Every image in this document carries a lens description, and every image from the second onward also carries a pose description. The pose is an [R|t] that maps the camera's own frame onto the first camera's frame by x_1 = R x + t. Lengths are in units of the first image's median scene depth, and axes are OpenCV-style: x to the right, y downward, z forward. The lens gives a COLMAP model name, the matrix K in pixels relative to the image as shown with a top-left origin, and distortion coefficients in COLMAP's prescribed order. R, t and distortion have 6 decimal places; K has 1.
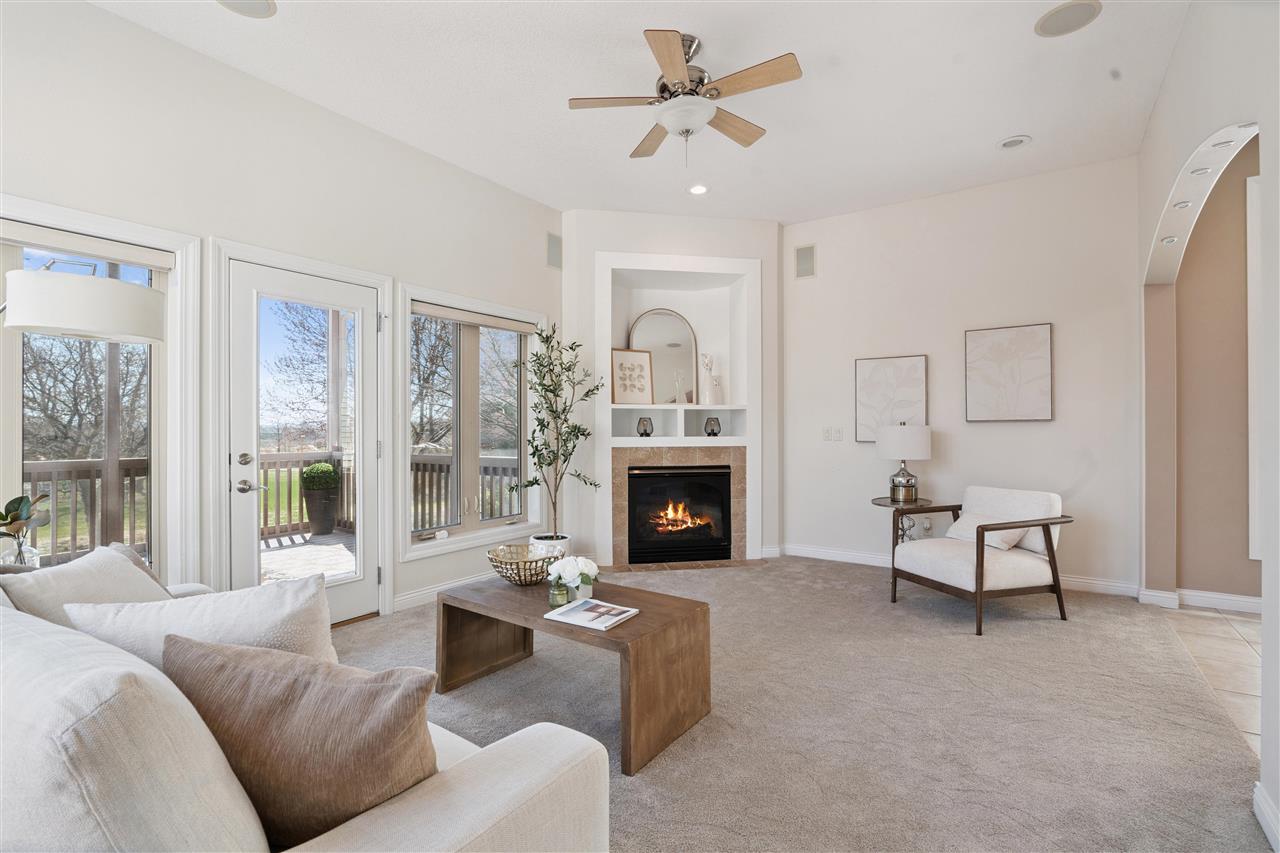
lens RADIAL K [[585.2, 0, 641.7], [0, 585.2, 422.7], [0, 0, 1]] dist [-0.011100, 0.001060]
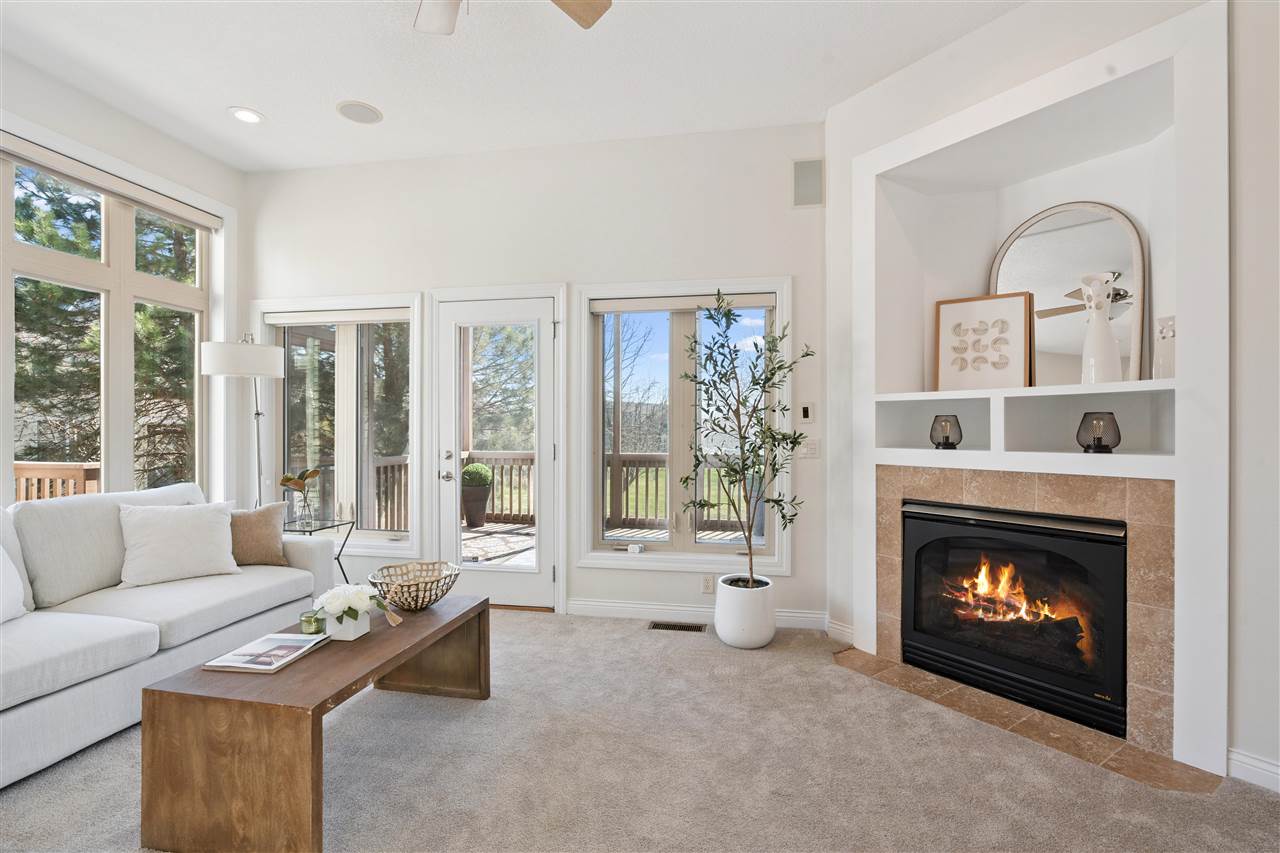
lens RADIAL K [[583.8, 0, 640.6], [0, 583.8, 431.3], [0, 0, 1]] dist [-0.010656, 0.000234]
pose [[0.412271, 0.001764, -0.911060, 0.400255], [0.003837, 0.999986, 0.003673, 0.003790], [0.911053, -0.005010, 0.412258, 0.510333]]
